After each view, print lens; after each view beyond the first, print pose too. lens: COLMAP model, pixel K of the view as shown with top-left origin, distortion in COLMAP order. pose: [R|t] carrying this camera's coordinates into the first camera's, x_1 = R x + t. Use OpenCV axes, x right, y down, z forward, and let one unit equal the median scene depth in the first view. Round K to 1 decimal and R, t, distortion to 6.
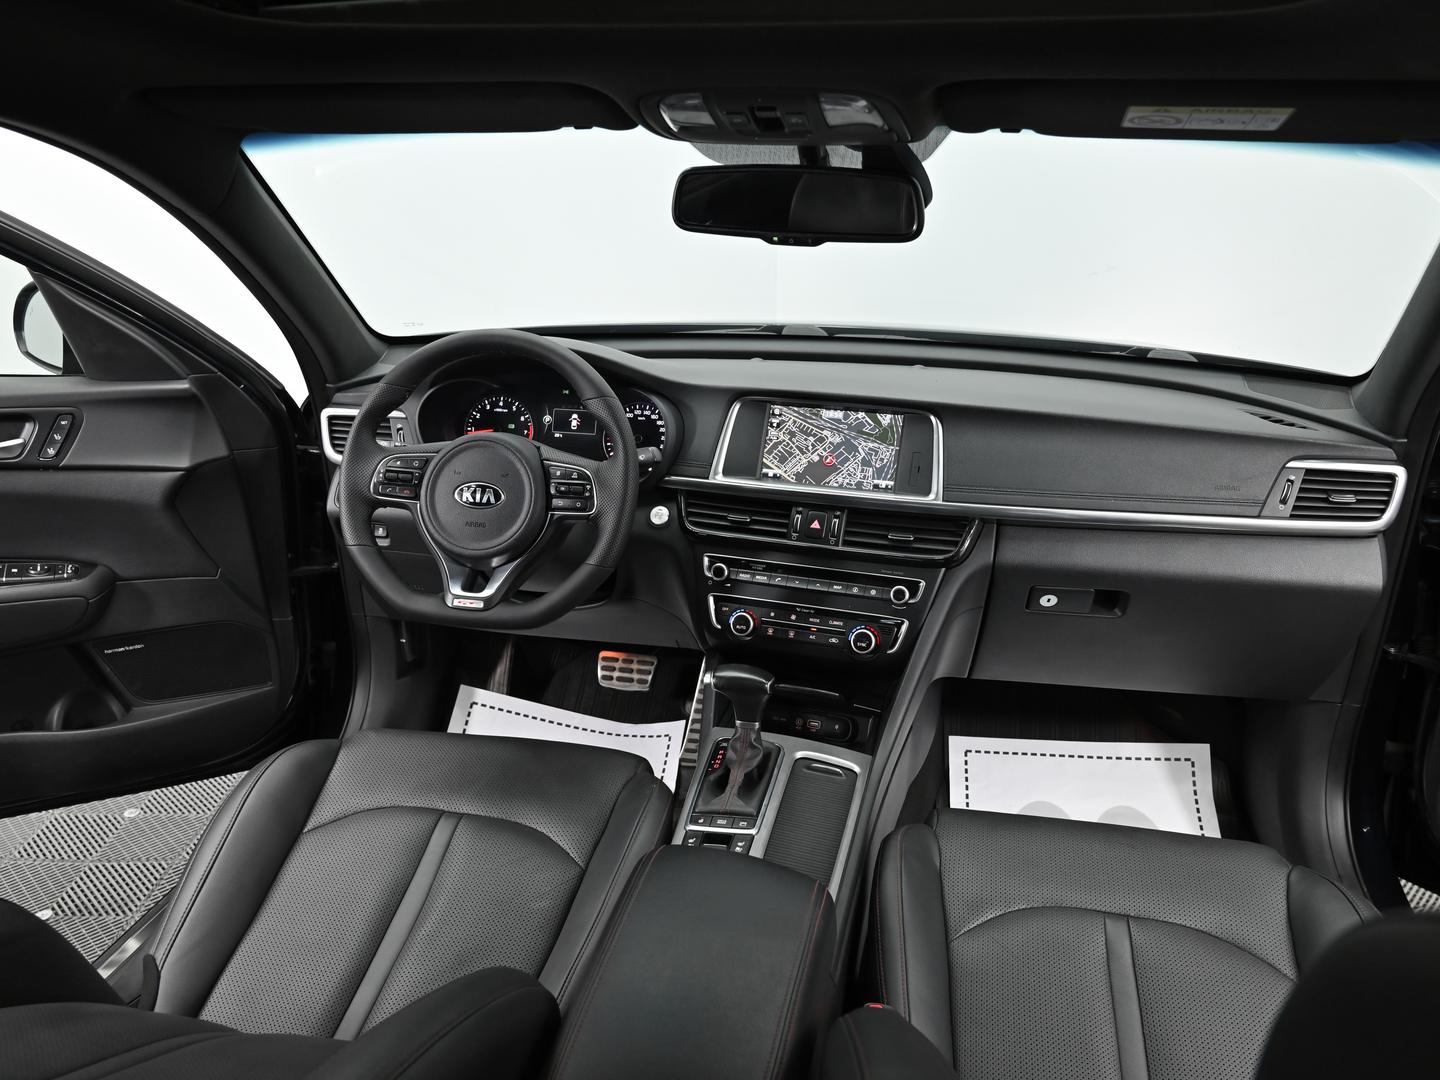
lens RADIAL K [[1140.7, 0, 720.0], [0, 1140.7, 540.0], [0, 0, 1]] dist [0.003957, 0.004300]
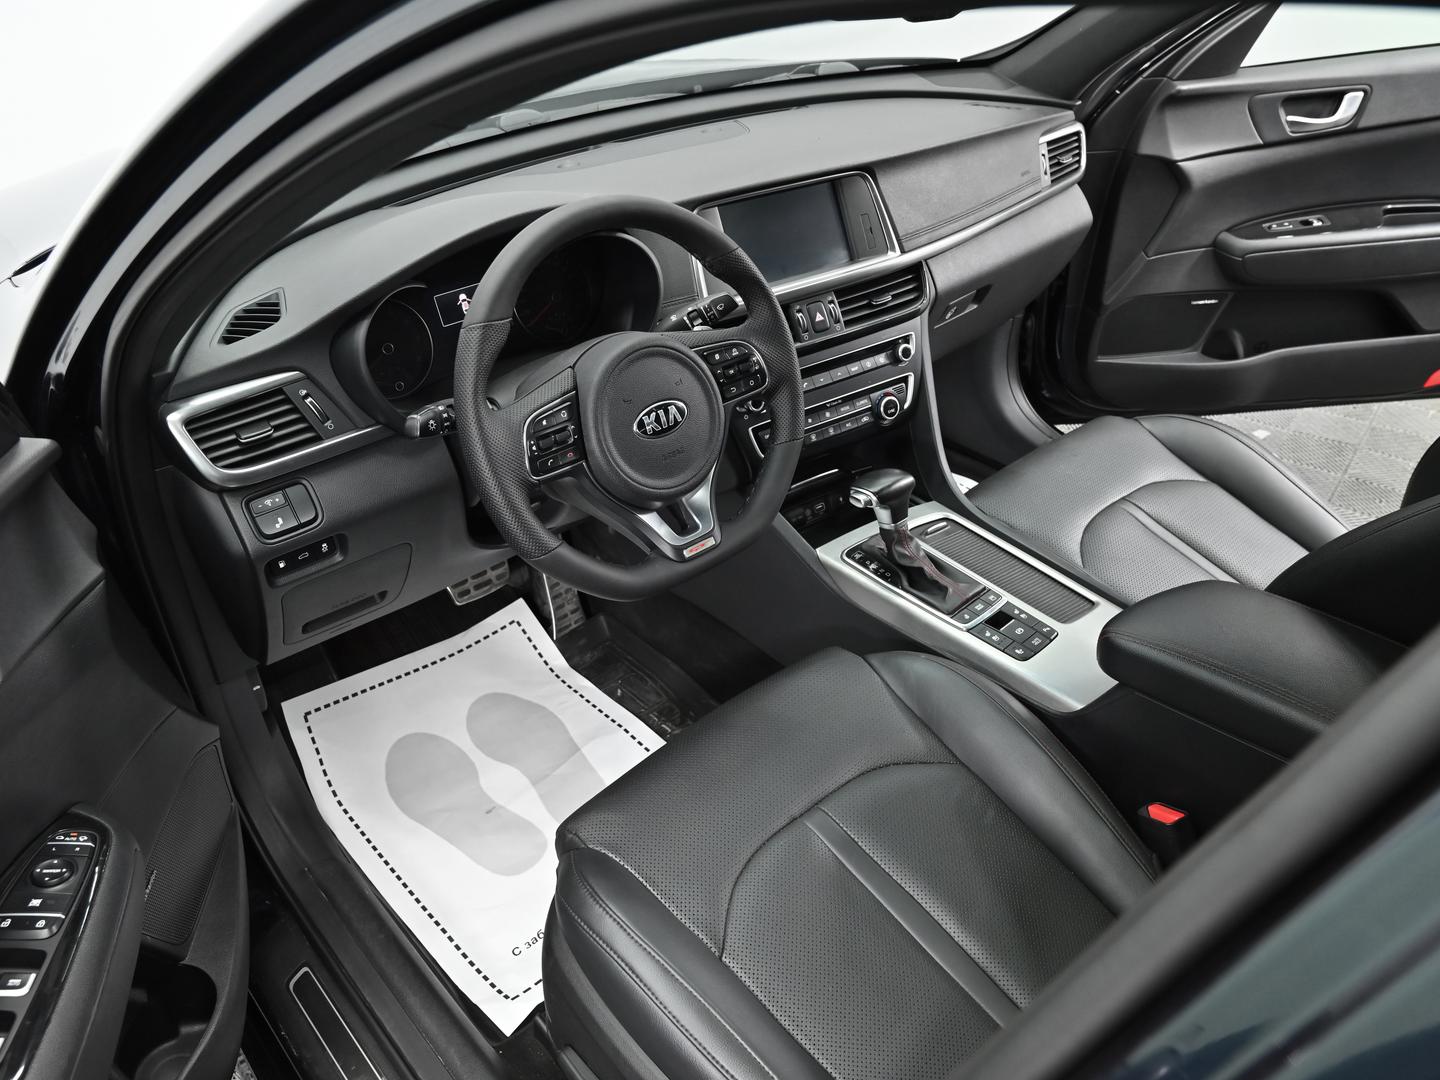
lens RADIAL K [[1077.9, 0, 720.0], [0, 1077.9, 540.0], [0, 0, 1]] dist [-0.001734, -0.000831]
pose [[0.612006, -0.464993, 0.639711, -0.626570], [0.287773, 0.884372, 0.367522, -0.201709], [-0.736638, -0.040834, 0.675053, 0.426132]]
